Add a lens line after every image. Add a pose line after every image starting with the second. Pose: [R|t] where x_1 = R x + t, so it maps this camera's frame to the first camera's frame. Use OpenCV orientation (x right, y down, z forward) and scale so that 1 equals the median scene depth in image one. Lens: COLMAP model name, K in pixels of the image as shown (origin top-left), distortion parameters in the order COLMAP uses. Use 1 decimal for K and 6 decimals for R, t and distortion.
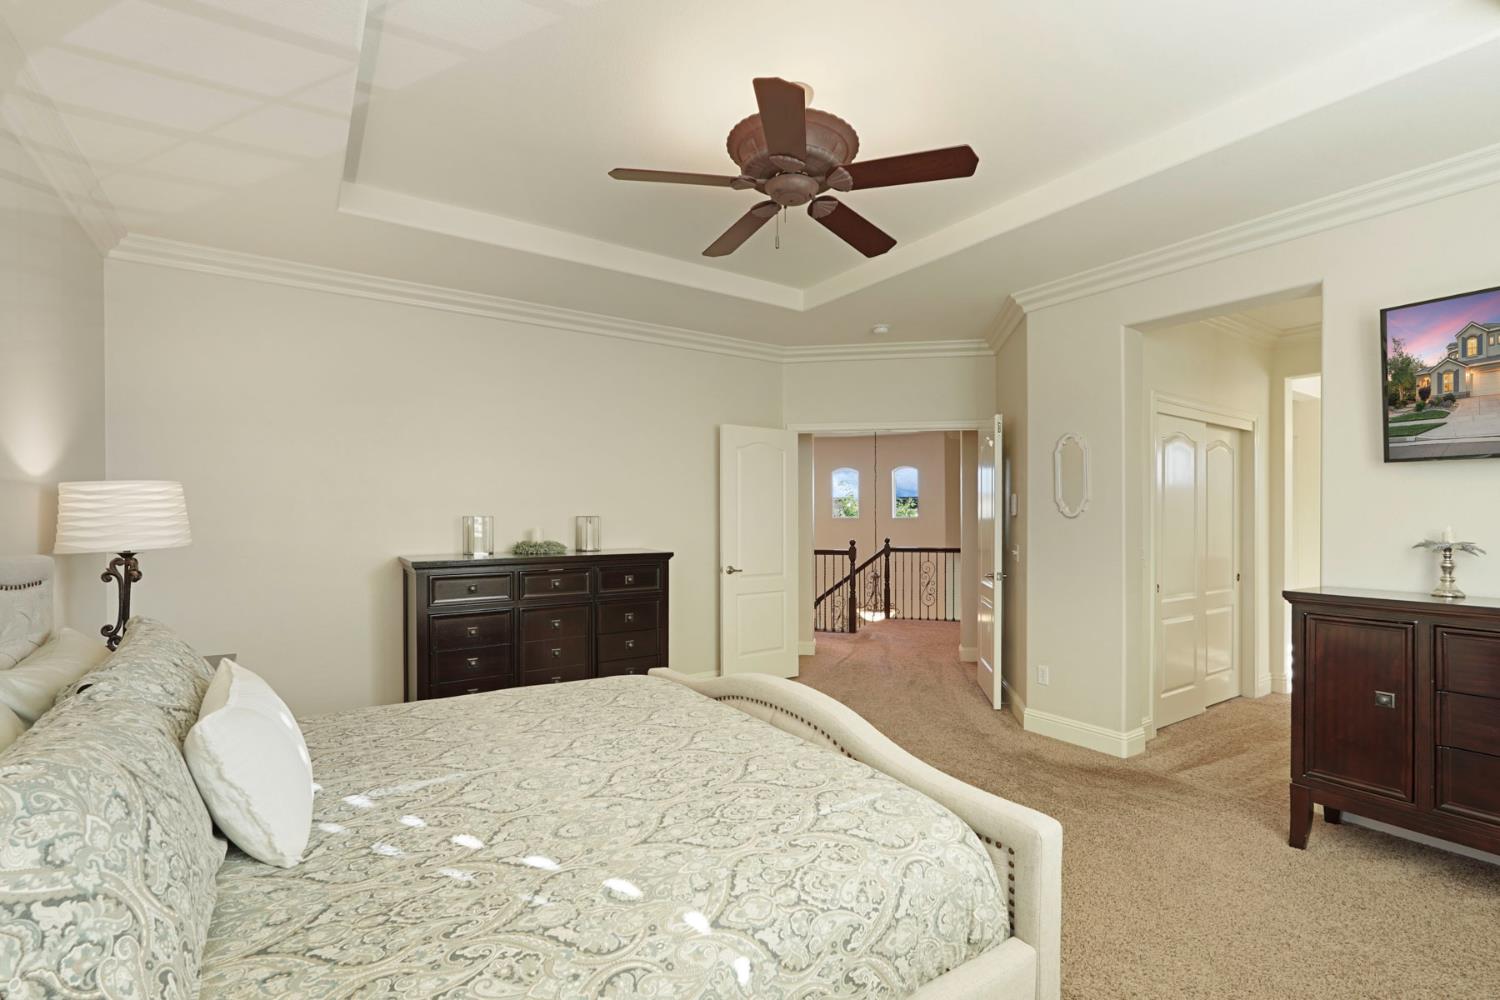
lens RADIAL K [[666.0, 0, 757.4], [0, 666.0, 514.7], [0, 0, 1]] dist [-0.000577, 0.002616]
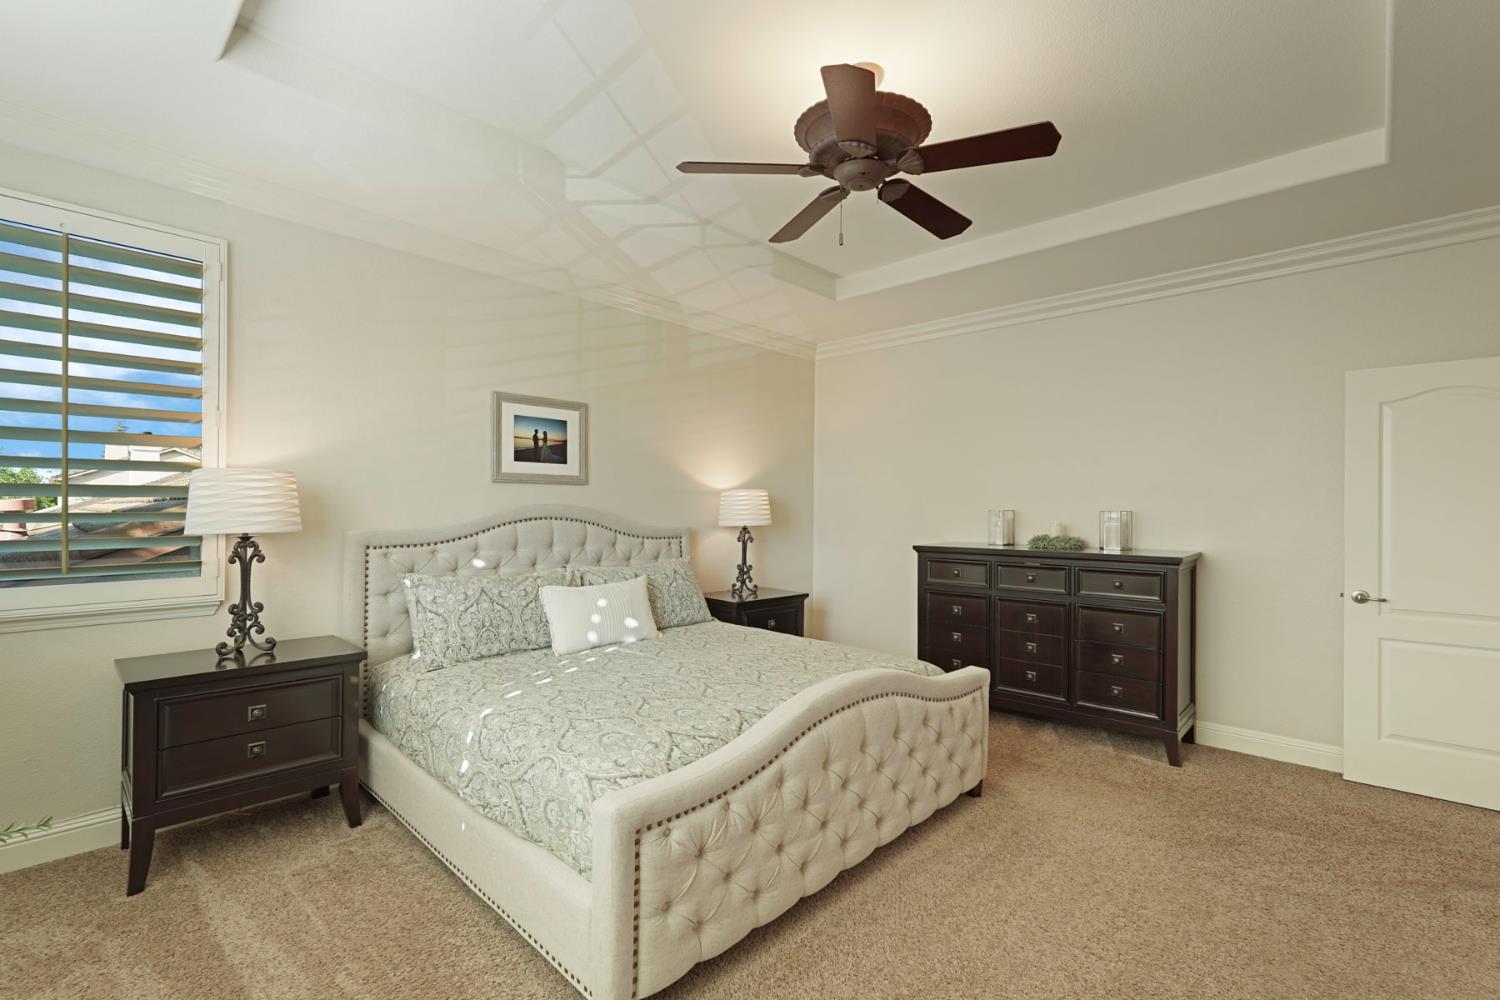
lens RADIAL K [[666.0, 0, 747.6], [0, 666.0, 500.2], [0, 0, 1]] dist [-0.000577, 0.002616]
pose [[0.219694, -0.009236, -0.975525, 1.429194], [-0.003258, 0.999943, -0.010201, -0.000627], [0.975563, 0.005419, 0.219652, 0.932044]]
